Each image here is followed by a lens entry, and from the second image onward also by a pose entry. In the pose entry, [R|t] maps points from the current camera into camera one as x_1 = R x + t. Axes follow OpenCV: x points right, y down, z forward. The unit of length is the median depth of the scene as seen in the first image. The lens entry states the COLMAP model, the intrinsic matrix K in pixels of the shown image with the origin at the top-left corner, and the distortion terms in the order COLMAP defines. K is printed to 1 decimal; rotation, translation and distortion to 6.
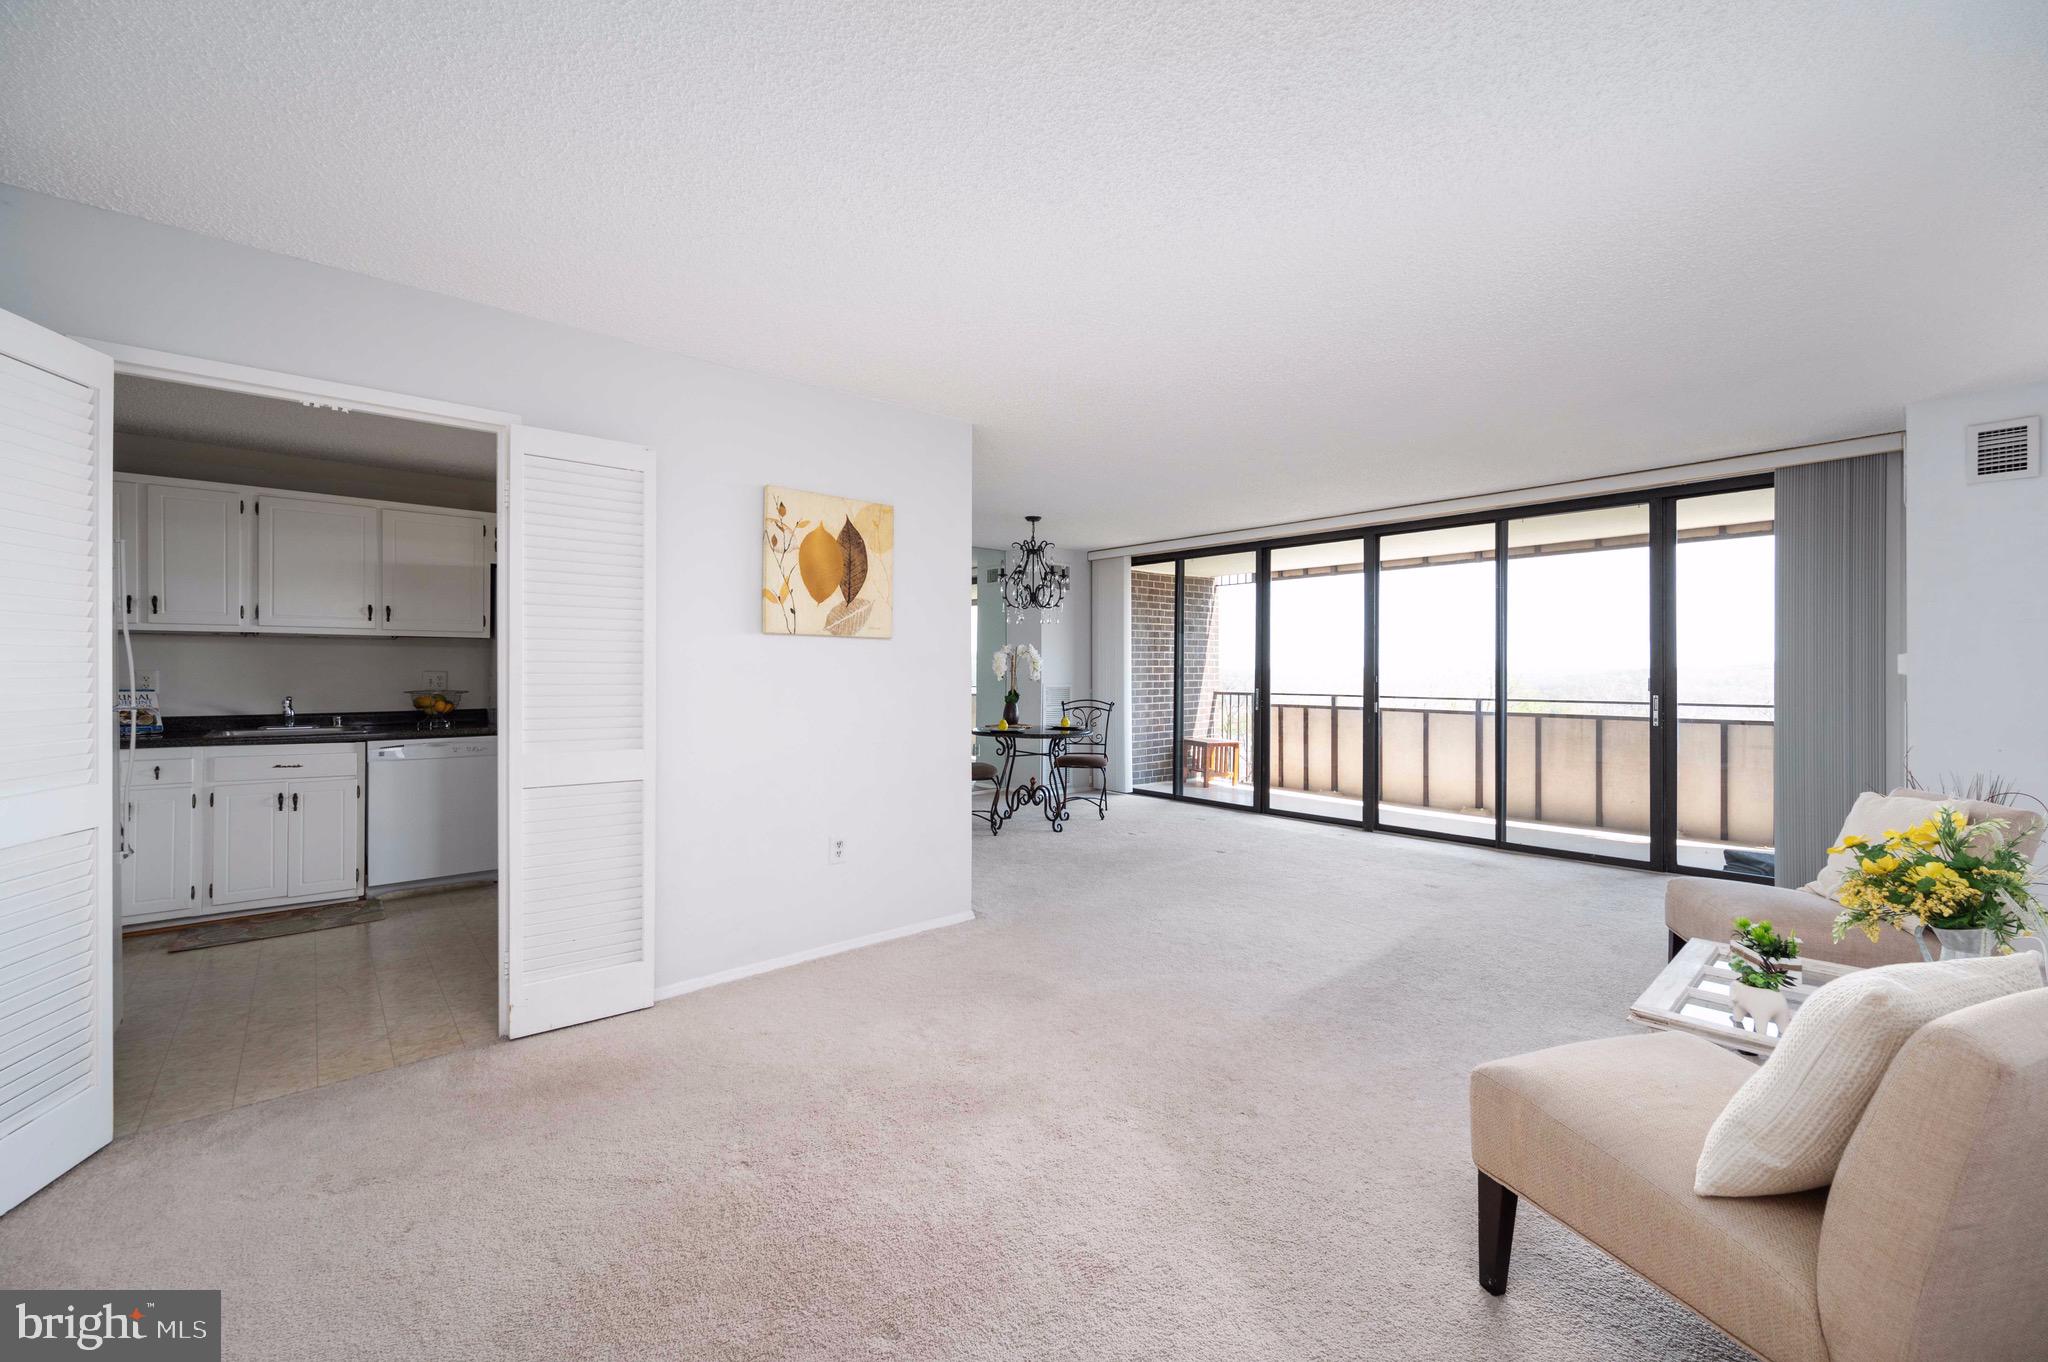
lens RADIAL K [[815.0, 0, 1015.5], [0, 815.0, 664.8], [0, 0, 1]] dist [-0.001135, -0.000021]
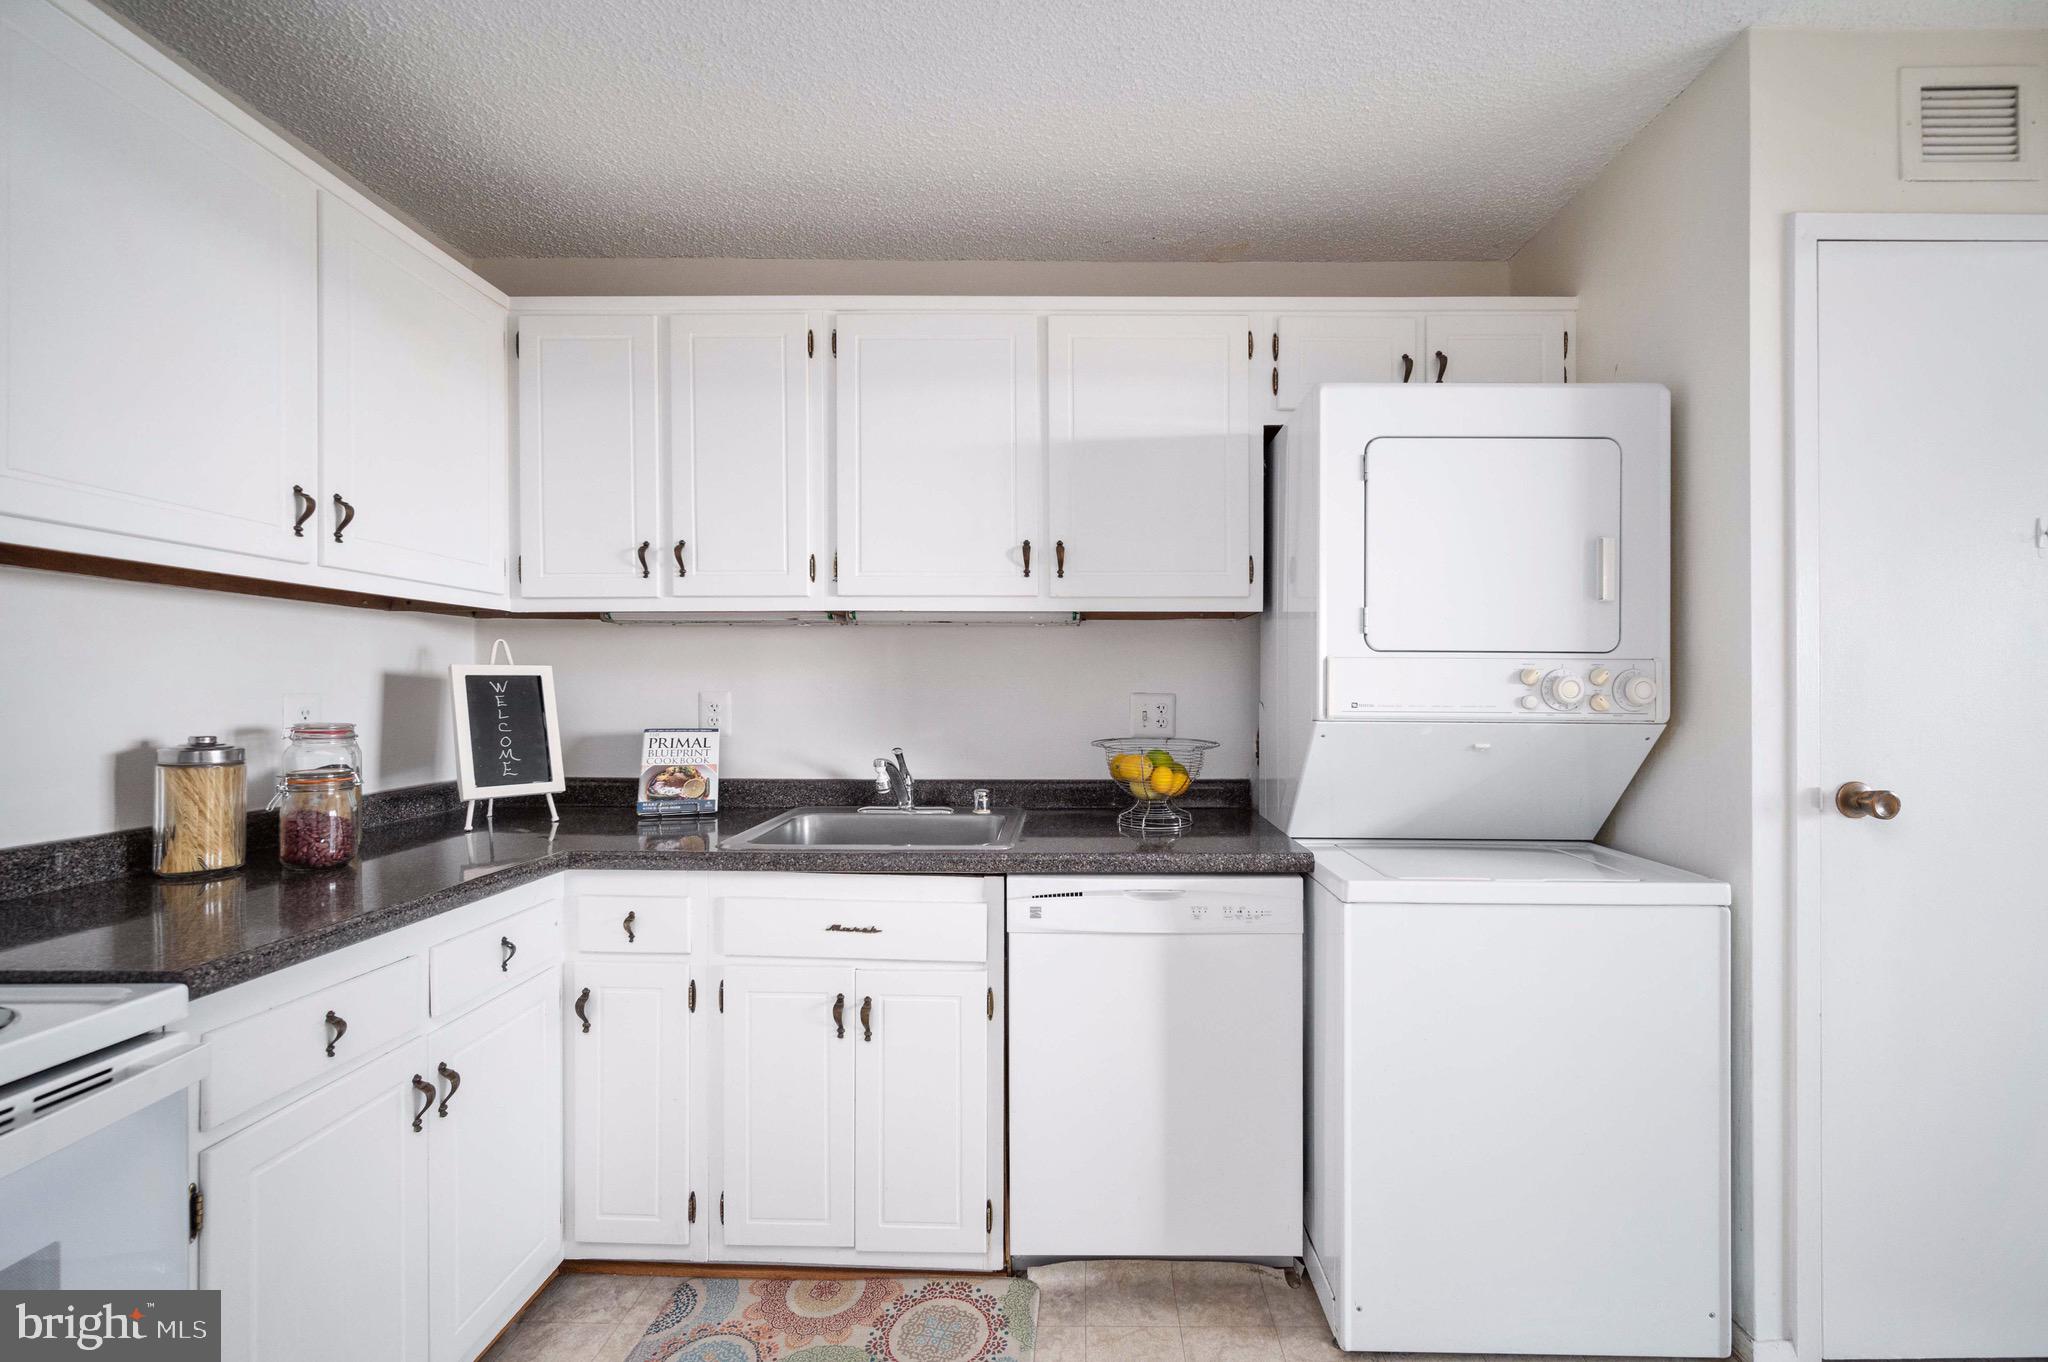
lens RADIAL K [[854.9, 0, 1081.8], [0, 854.9, 683.6], [0, 0, 1]] dist [-0.001119, -0.000170]
pose [[0.761017, -0.004839, -0.648714, -0.458005], [0.005639, 0.999984, -0.000845, 0.002918], [0.648708, -0.003015, 0.761032, 0.647654]]
